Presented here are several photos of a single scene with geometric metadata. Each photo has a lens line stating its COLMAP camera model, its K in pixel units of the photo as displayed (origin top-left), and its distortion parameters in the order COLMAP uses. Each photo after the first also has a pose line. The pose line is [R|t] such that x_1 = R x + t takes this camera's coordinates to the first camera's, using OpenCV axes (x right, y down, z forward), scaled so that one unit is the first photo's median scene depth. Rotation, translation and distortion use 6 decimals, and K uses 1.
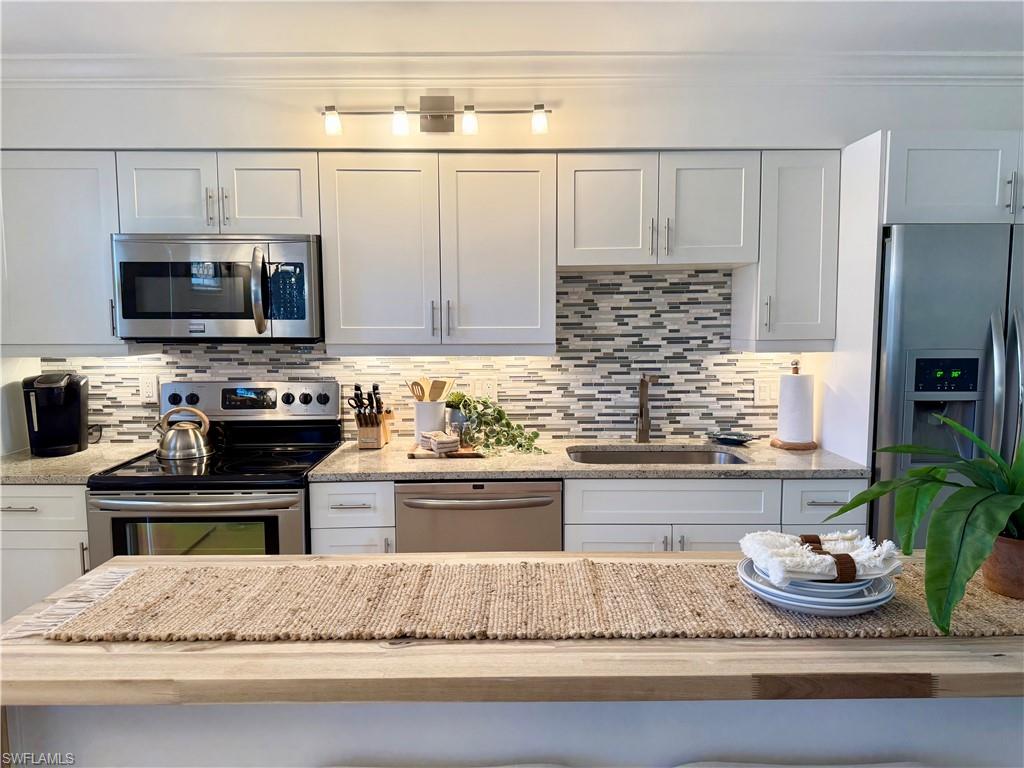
lens RADIAL K [[707.8, 0, 506.0], [0, 707.8, 393.3], [0, 0, 1]] dist [0.043034, -0.032274]
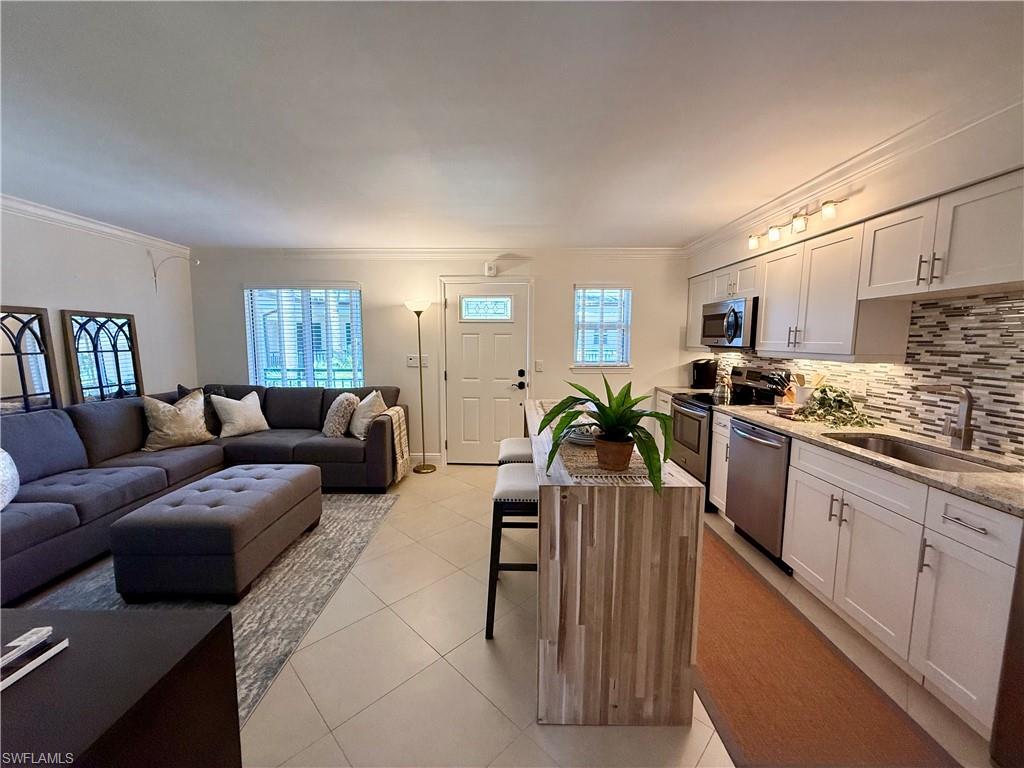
lens RADIAL K [[410.9, 0, 502.5], [0, 410.9, 386.4], [0, 0, 1]] dist [-0.000527, -0.000331]
pose [[-0.037674, 0.119064, -0.992172, 0.839388], [-0.105379, 0.986867, 0.122429, -0.031195], [0.993718, 0.109166, -0.024633, 0.290509]]
